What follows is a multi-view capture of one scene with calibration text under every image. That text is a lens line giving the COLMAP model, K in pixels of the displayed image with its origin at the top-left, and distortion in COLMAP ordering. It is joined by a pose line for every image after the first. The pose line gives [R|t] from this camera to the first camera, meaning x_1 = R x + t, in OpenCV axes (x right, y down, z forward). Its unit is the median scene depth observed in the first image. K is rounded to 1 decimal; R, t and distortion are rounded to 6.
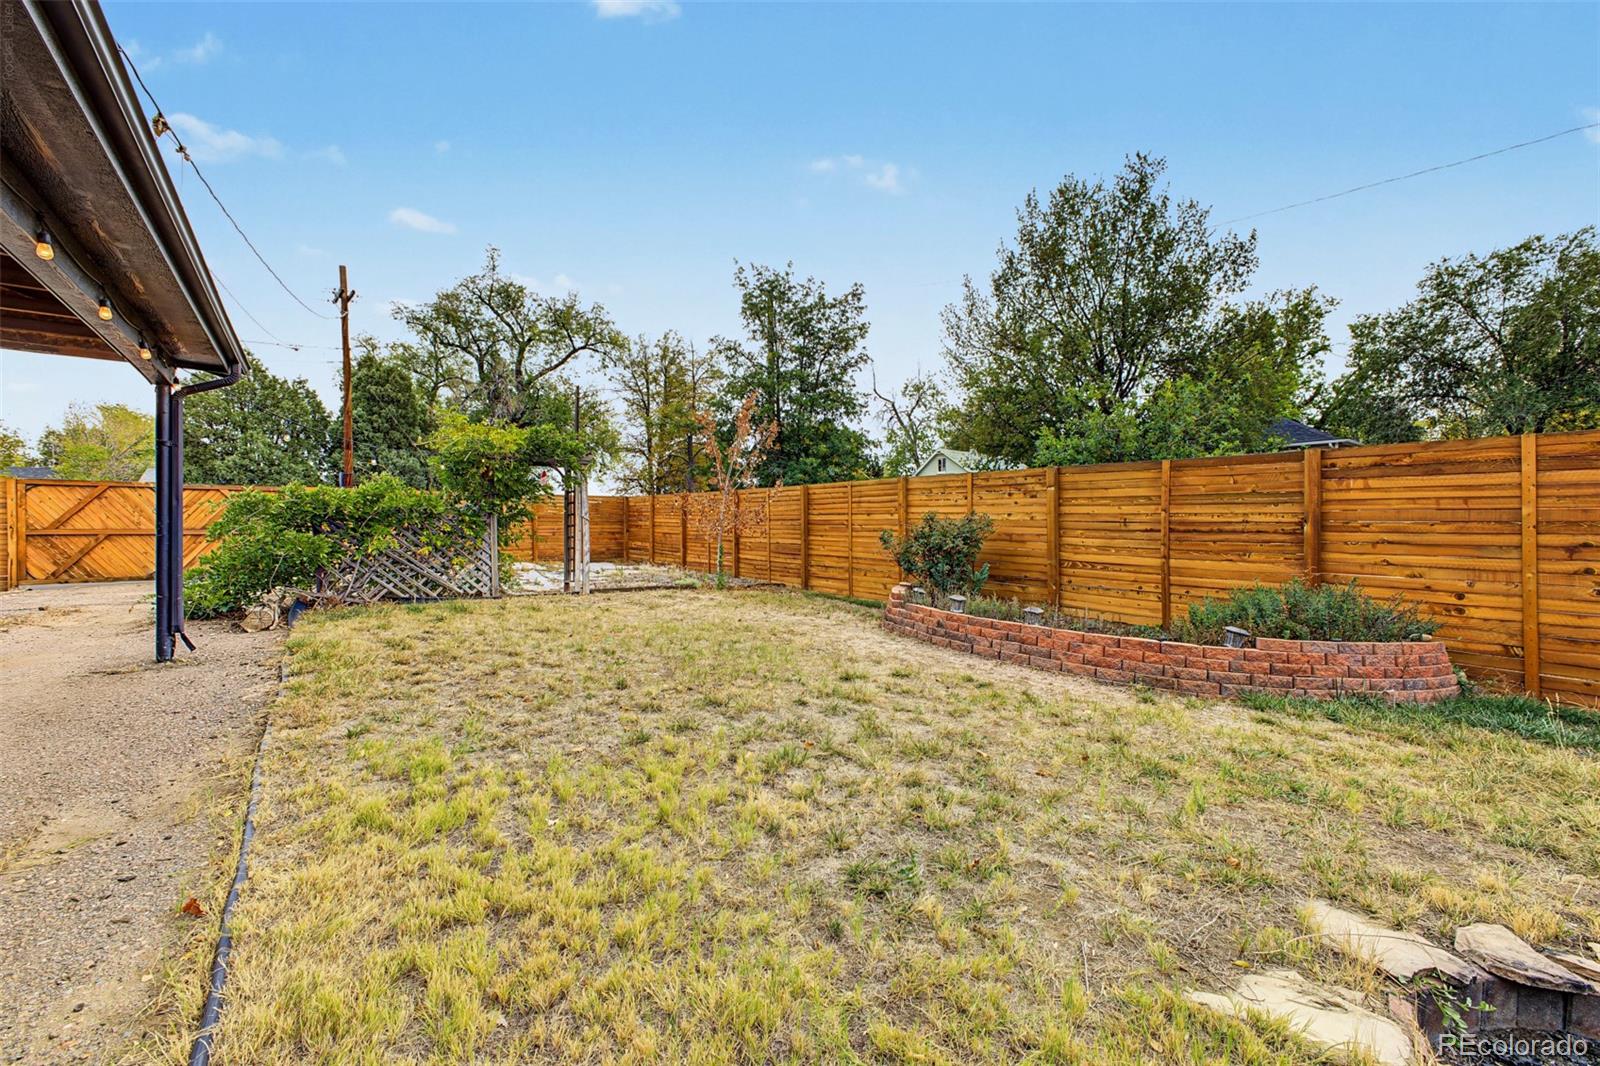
lens RADIAL K [[640.8, 0, 797.2], [0, 640.8, 524.8], [0, 0, 1]] dist [0.003592, -0.000318]
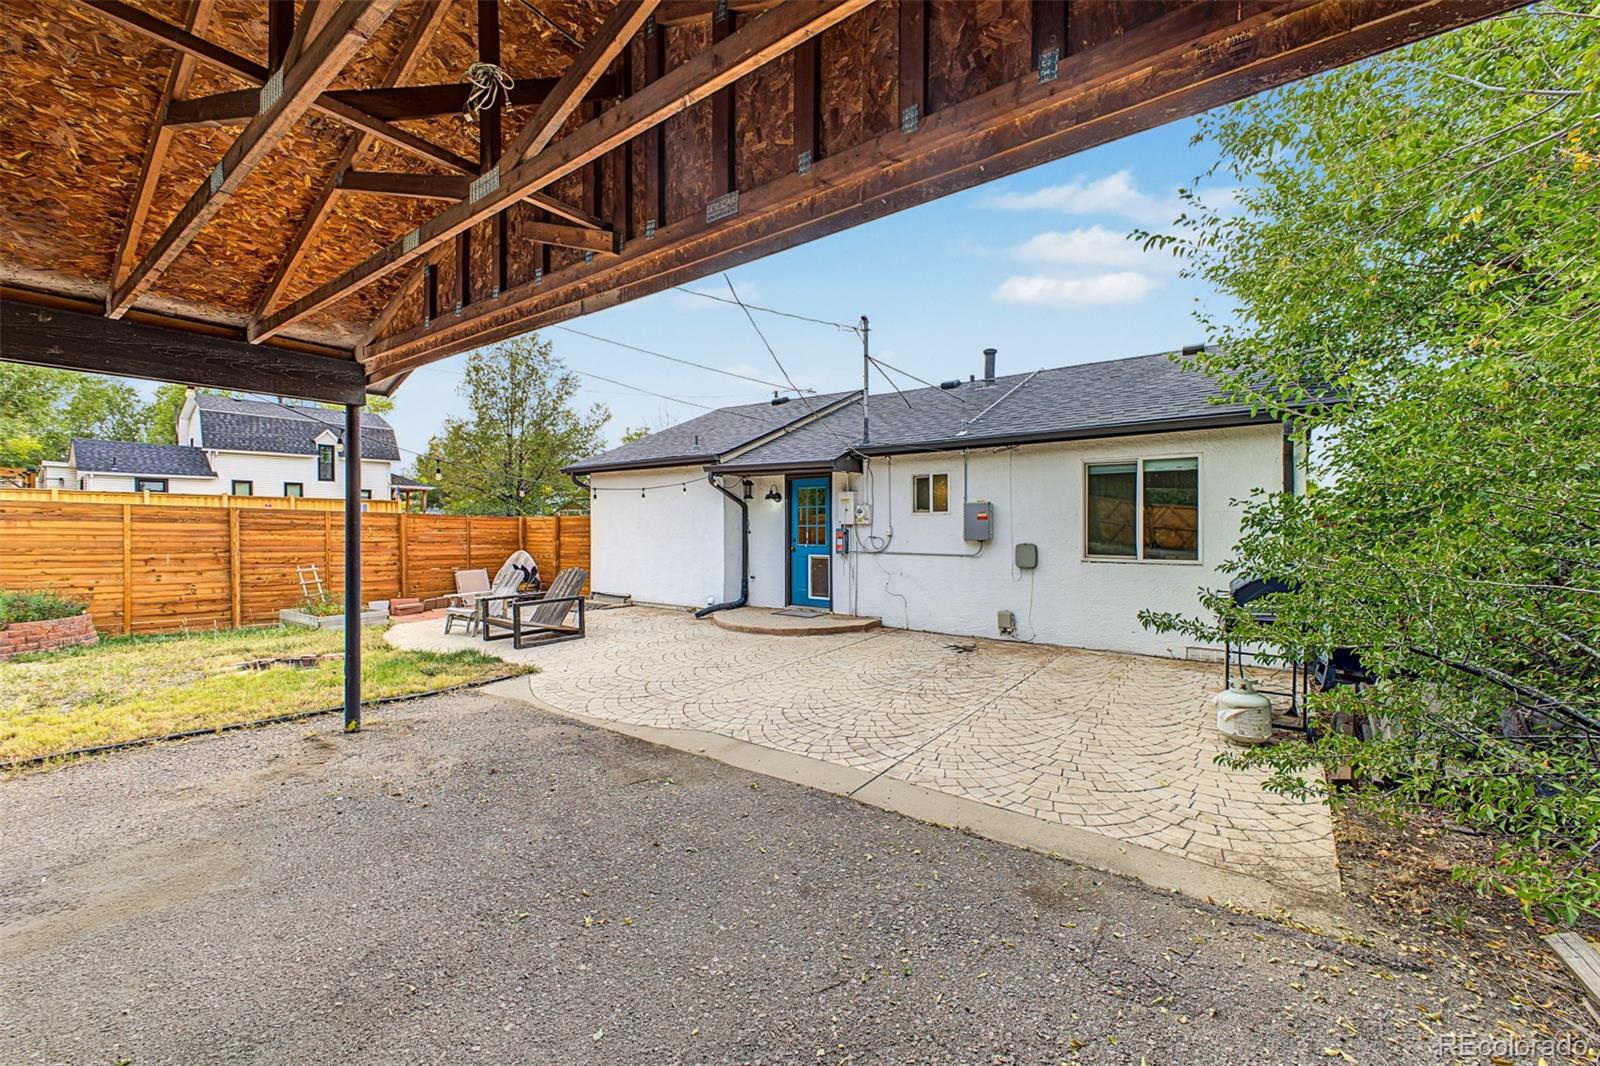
lens RADIAL K [[640.8, 0, 804.2], [0, 640.8, 532.6], [0, 0, 1]] dist [0.003592, -0.000318]
pose [[-0.293376, -0.002820, 0.955993, -0.358036], [-0.008250, 0.999966, 0.000418, -0.018073], [-0.955962, -0.007764, -0.293389, -0.109251]]
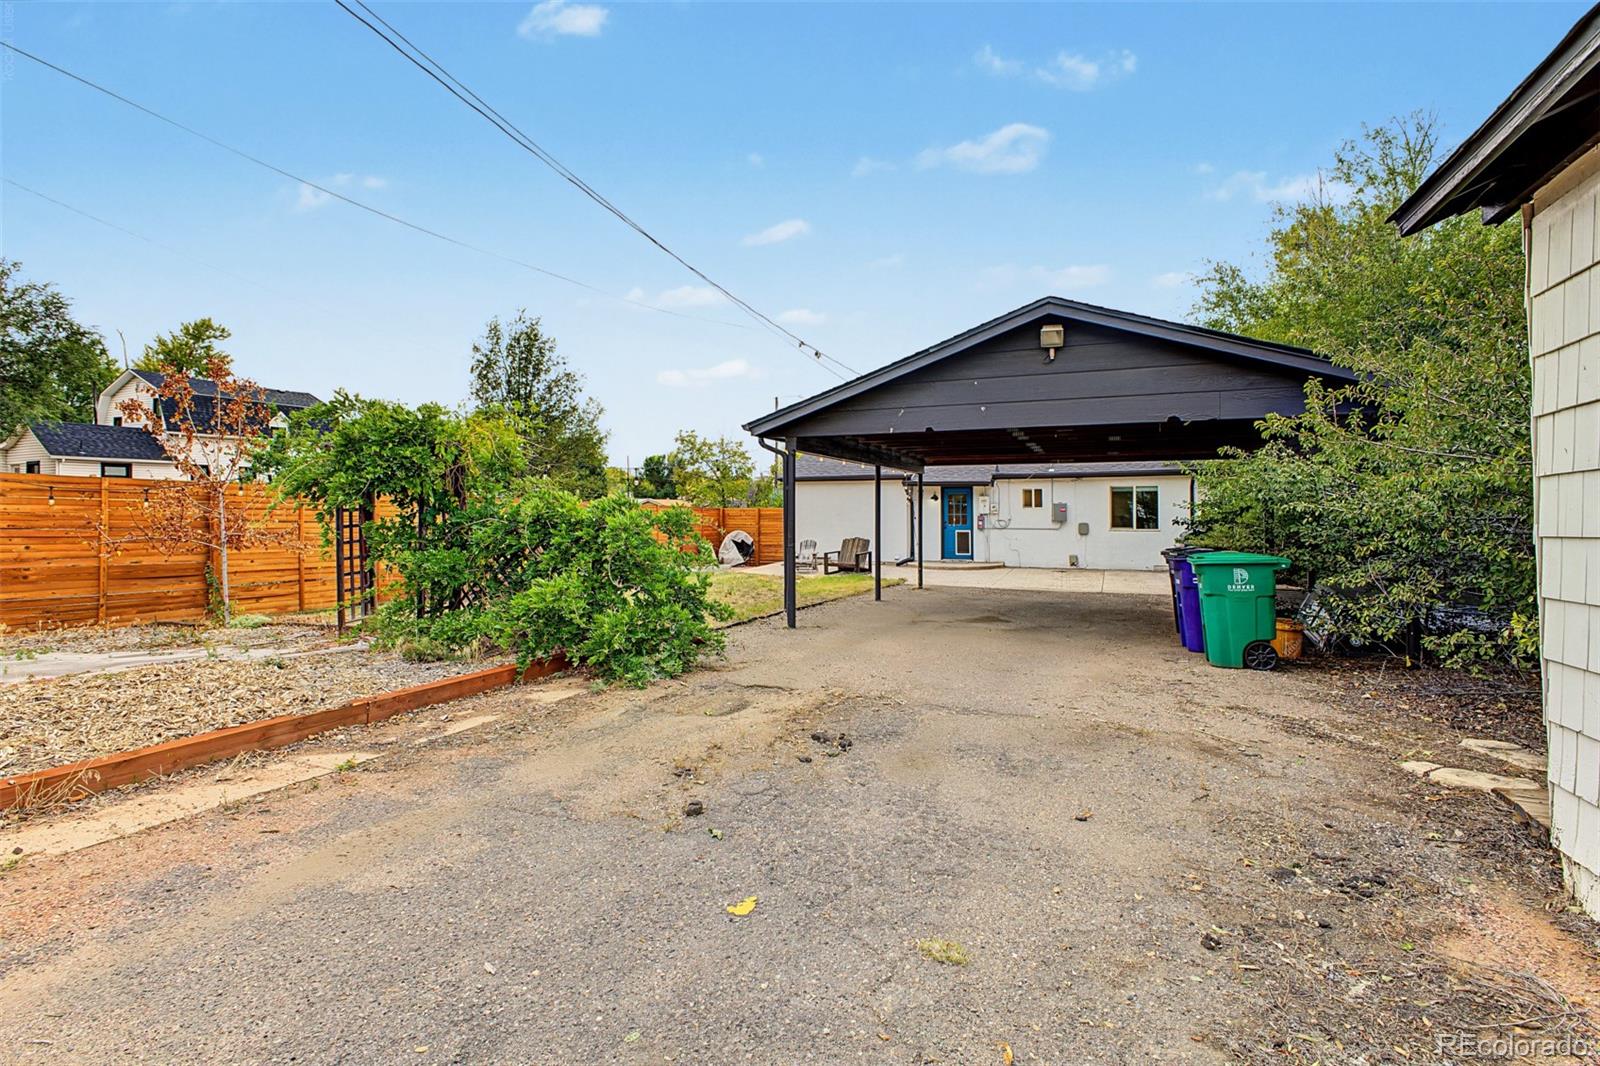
lens RADIAL K [[757.8, 0, 806.2], [0, 757.8, 530.4], [0, 0, 1]] dist [-0.003200, -0.000089]
pose [[-0.503245, -0.013923, 0.864031, -0.748683], [-0.006192, 0.999903, 0.012506, -0.011958], [-0.864121, 0.000944, -0.503283, 0.541567]]
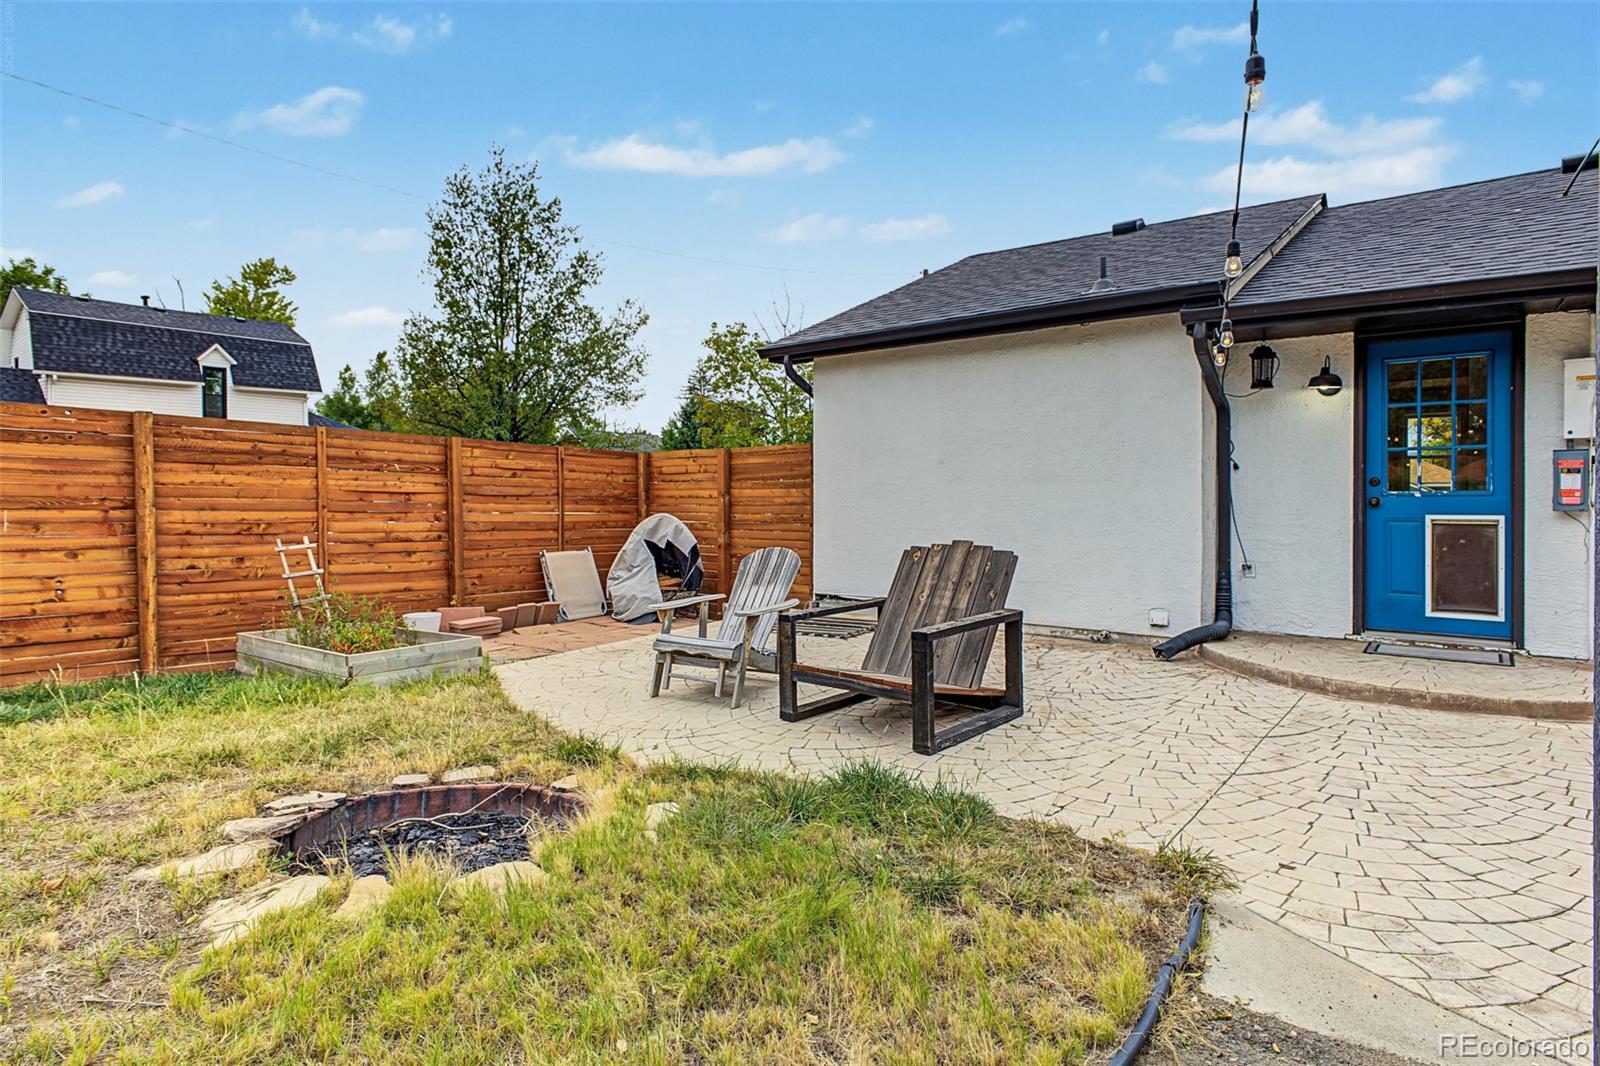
lens RADIAL K [[890.2, 0, 790.0], [0, 890.2, 517.4], [0, 0, 1]] dist [0.030012, -0.006549]
pose [[-0.244091, -0.014119, 0.969650, -0.089738], [-0.007204, 0.999893, 0.012745, 0.000407], [-0.969726, -0.003875, -0.244166, 0.039149]]
